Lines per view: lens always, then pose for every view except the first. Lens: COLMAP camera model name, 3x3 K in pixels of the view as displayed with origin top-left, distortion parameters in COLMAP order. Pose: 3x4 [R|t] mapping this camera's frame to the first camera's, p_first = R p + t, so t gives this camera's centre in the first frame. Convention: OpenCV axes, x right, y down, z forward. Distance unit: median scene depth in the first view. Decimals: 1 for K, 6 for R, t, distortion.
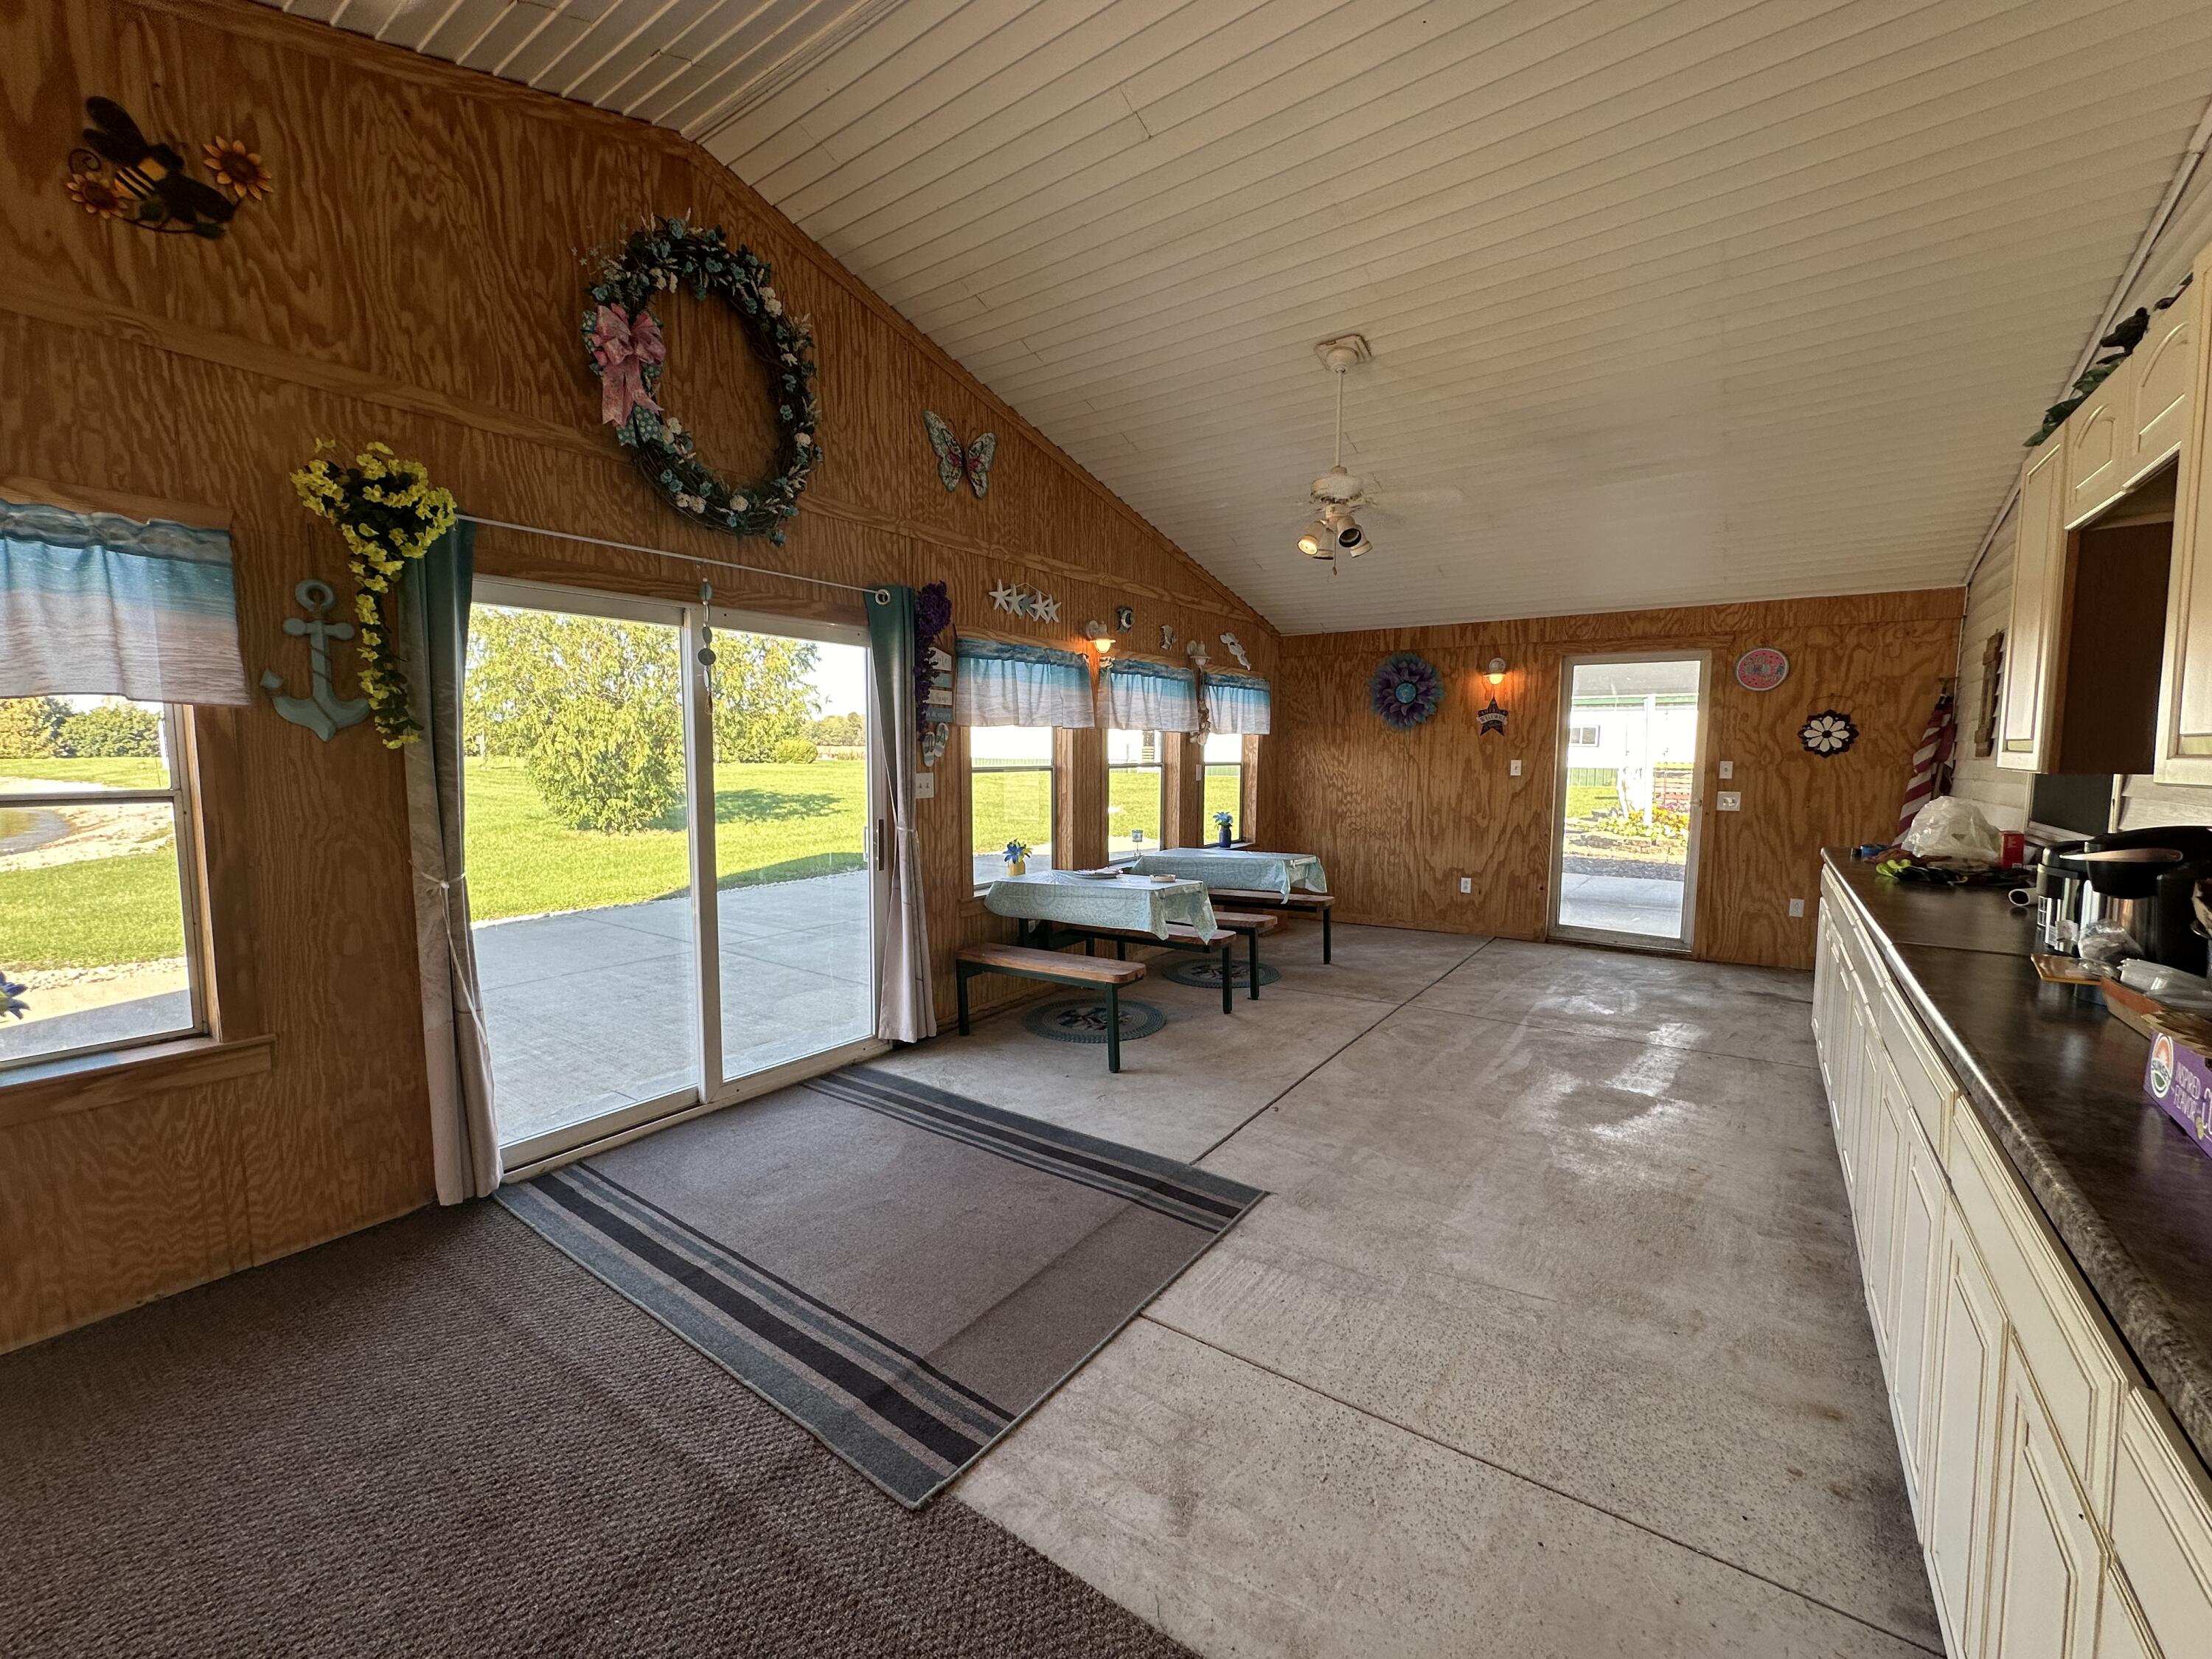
lens RADIAL K [[886.4, 0, 1112.9], [0, 886.4, 829.5], [0, 0, 1]] dist [-0.006745, 0.000176]
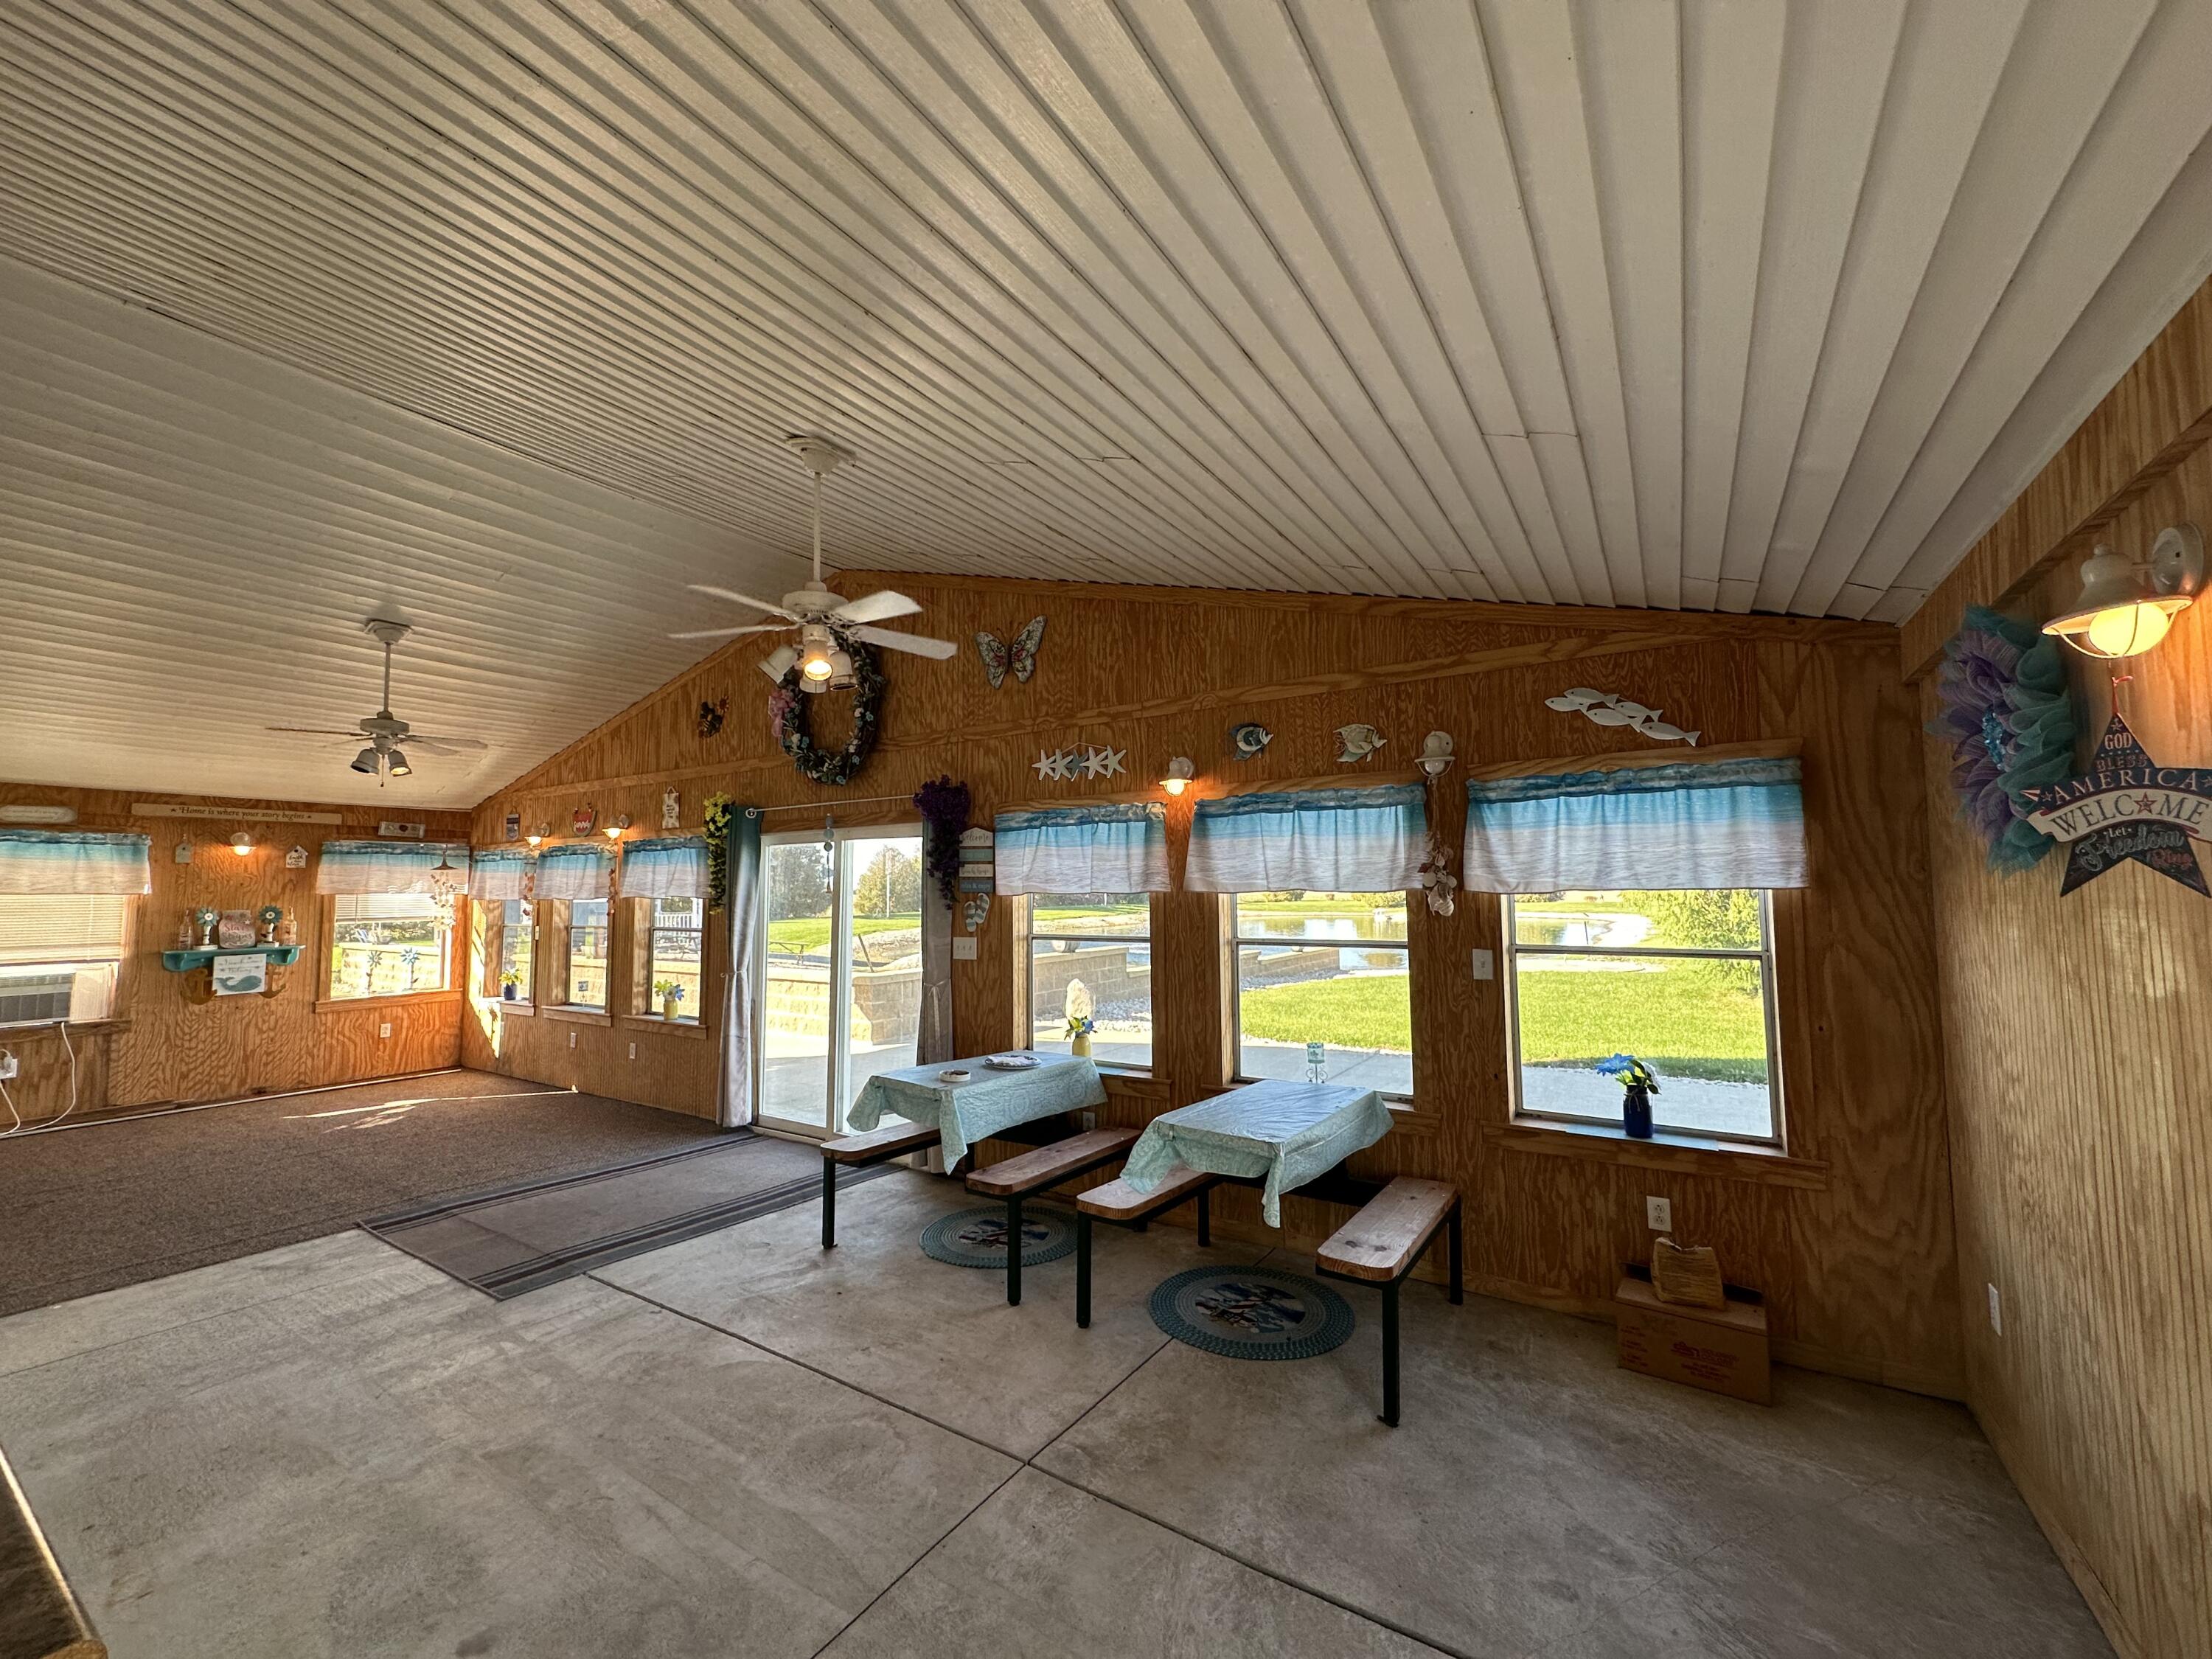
lens RADIAL K [[886.4, 0, 1112.2], [0, 886.4, 824.1], [0, 0, 1]] dist [-0.006745, 0.000176]
pose [[0.046635, -0.079656, -0.995731, 0.963955], [-0.081380, 0.993199, -0.083265, -0.130469], [0.995592, 0.084916, 0.039835, 1.143593]]
